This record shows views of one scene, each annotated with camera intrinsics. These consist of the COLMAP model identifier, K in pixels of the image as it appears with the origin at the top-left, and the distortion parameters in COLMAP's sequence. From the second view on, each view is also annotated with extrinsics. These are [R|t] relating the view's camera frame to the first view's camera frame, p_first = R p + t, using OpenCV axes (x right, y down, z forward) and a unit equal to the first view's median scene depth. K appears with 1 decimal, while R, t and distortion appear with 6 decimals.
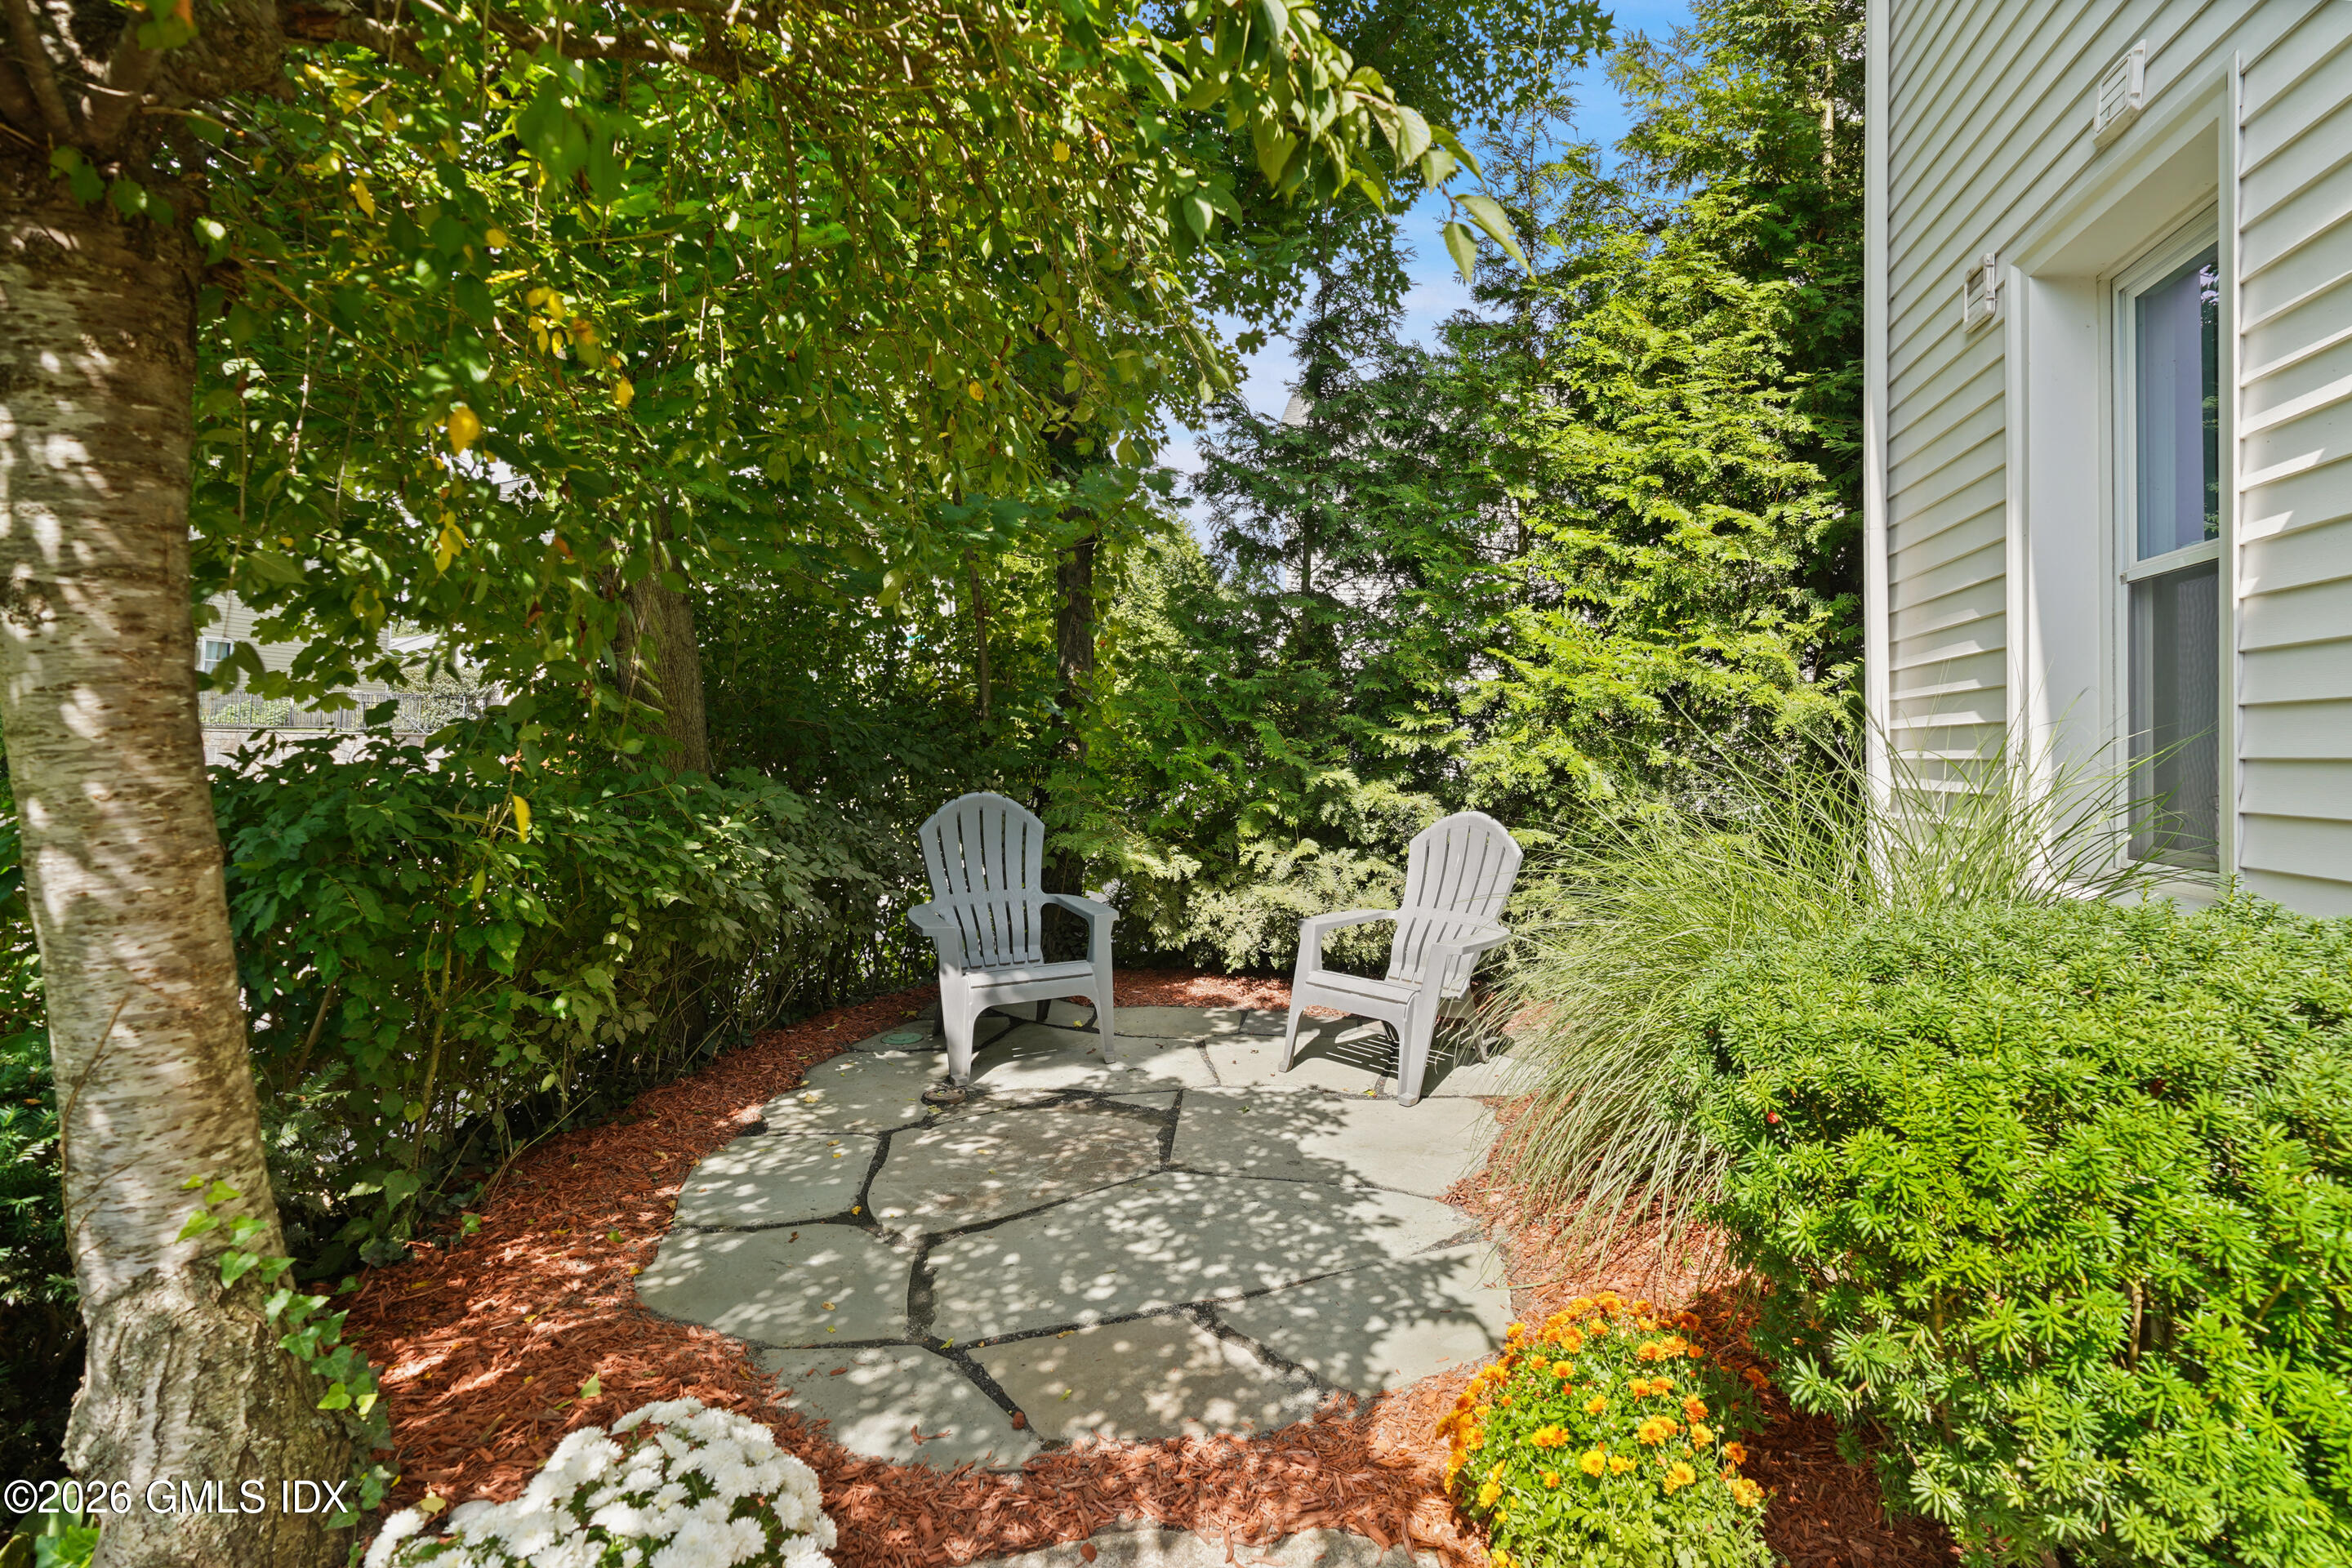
lens RADIAL K [[1287.0, 0, 1182.5], [0, 1287.0, 723.1], [0, 0, 1]] dist [-0.001515, 0.001324]
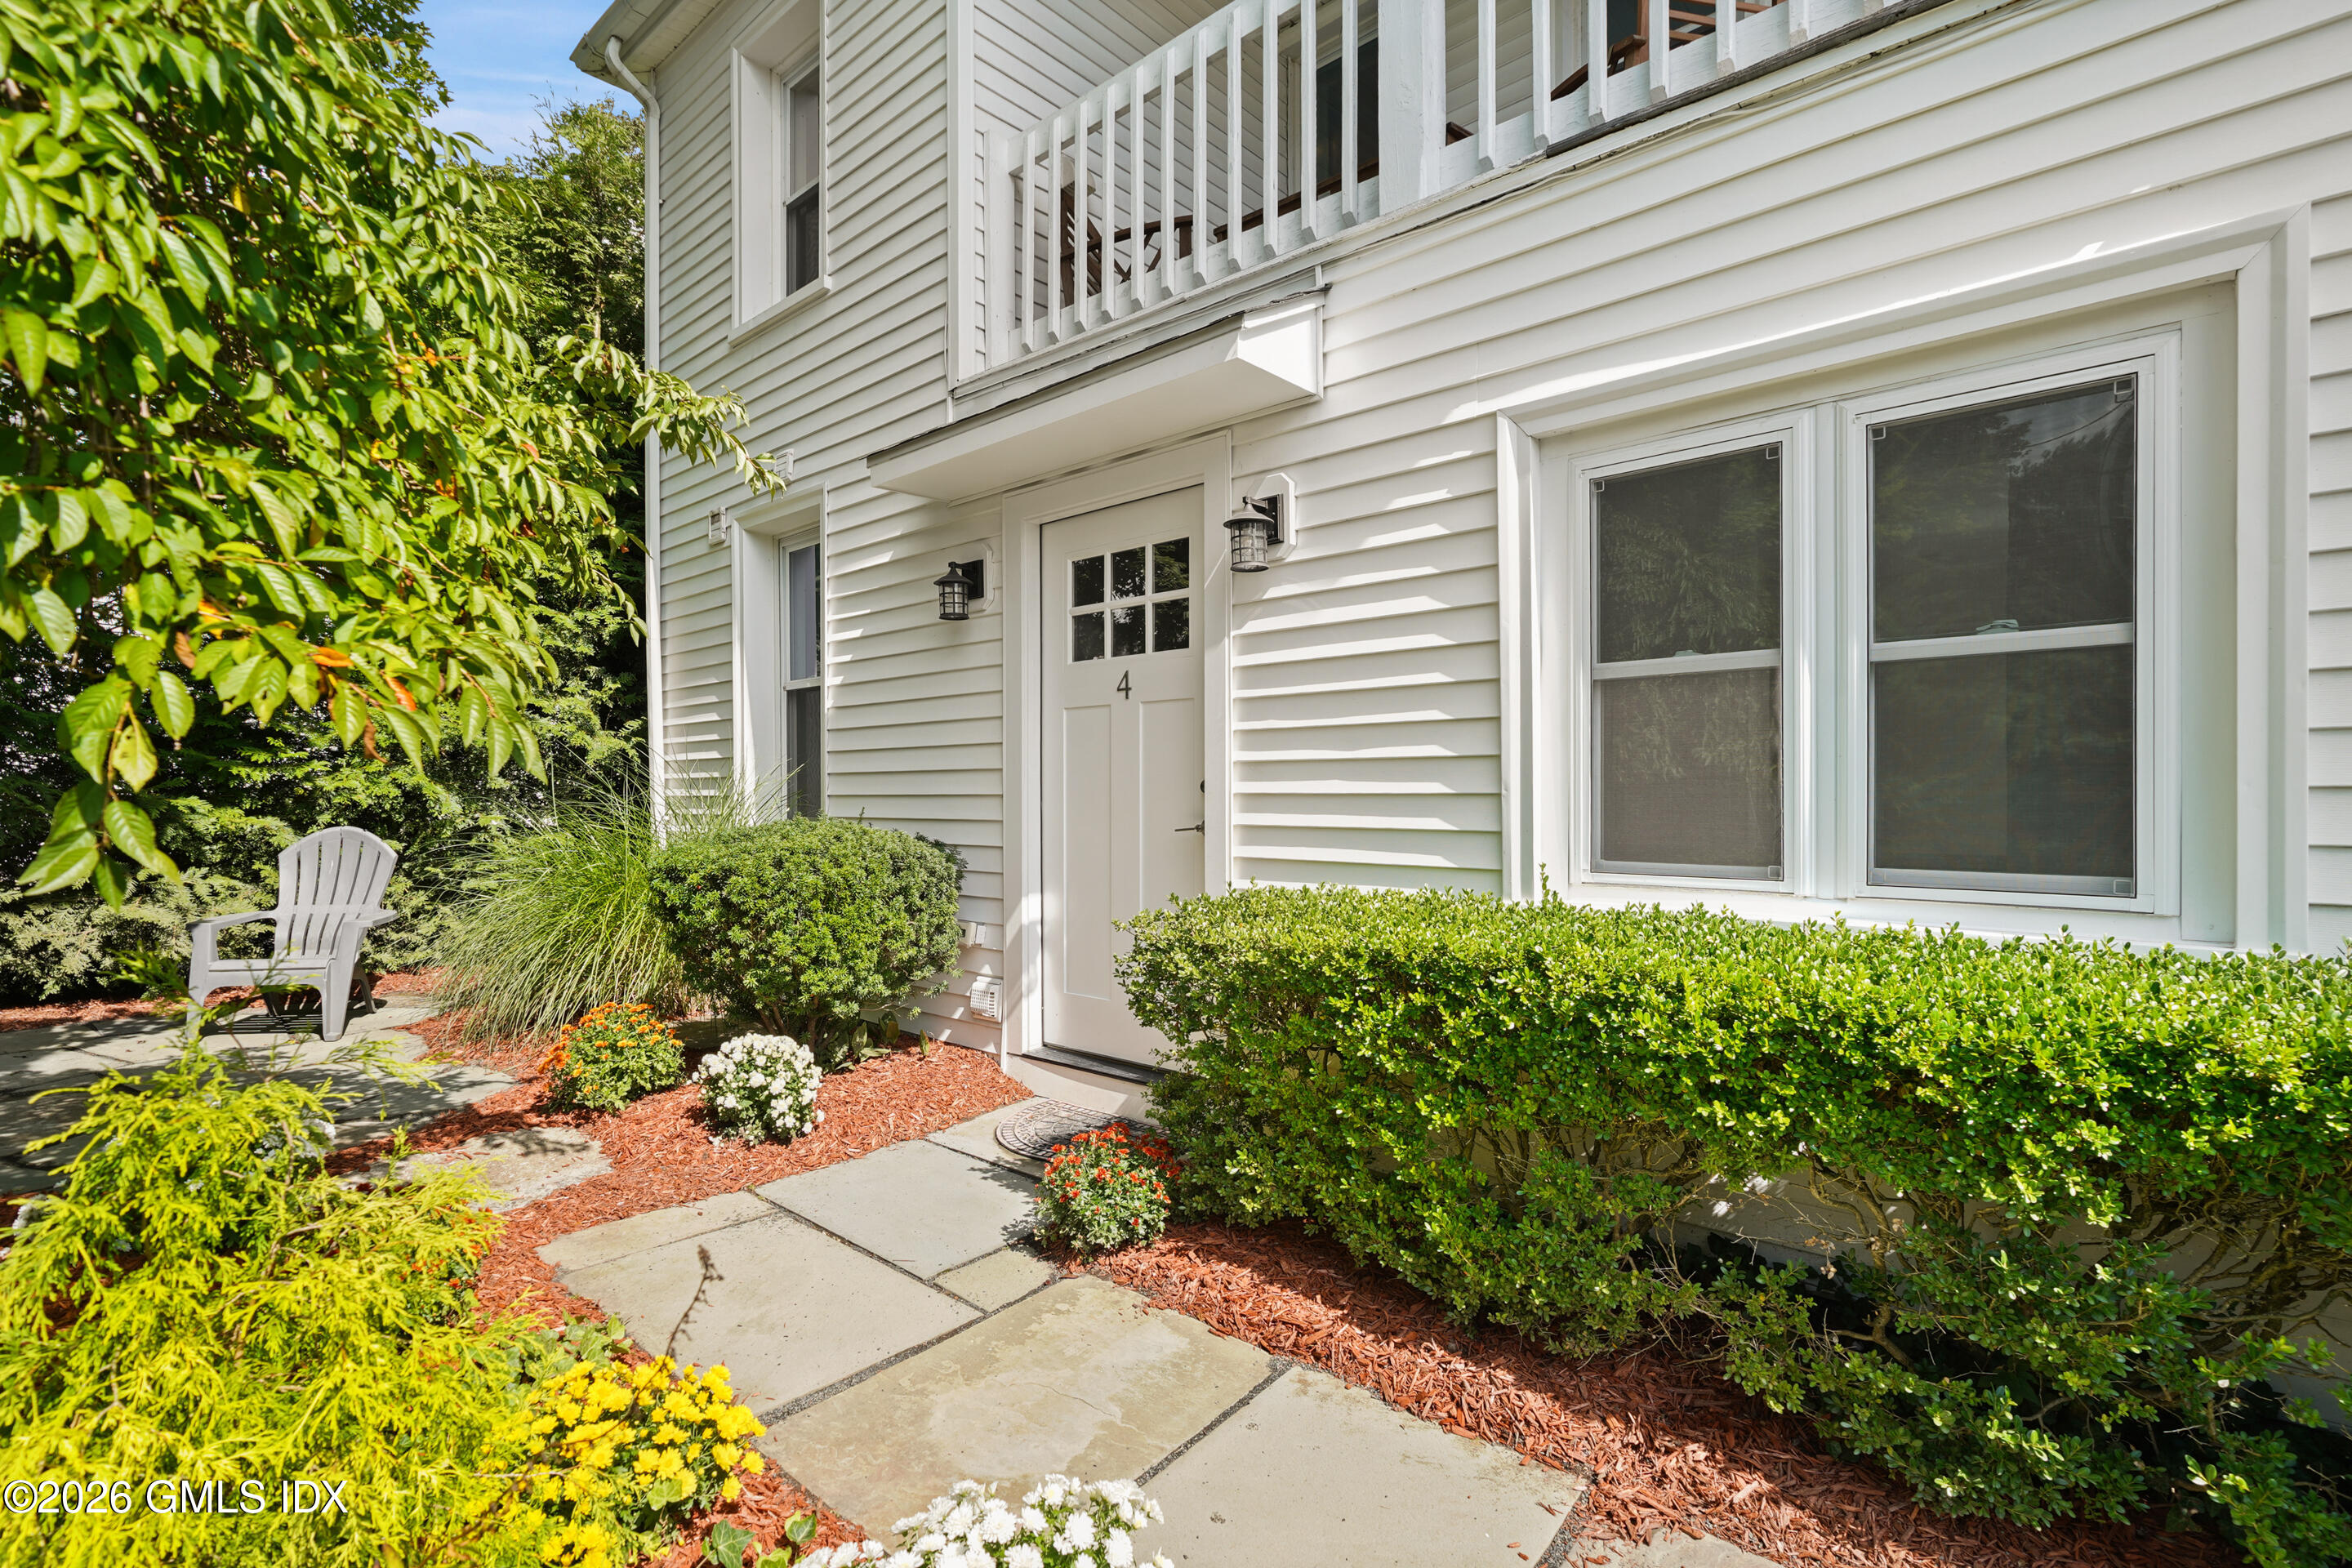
lens RADIAL K [[1121.8, 0, 1176.0], [0, 1121.8, 784.0], [0, 0, 1]] dist [-0.004119, -0.000918]
pose [[0.559559, -0.019276, 0.828566, -0.215496], [-0.002206, 0.999691, 0.024748, -0.002354], [-0.828787, -0.015676, 0.559344, -0.278173]]
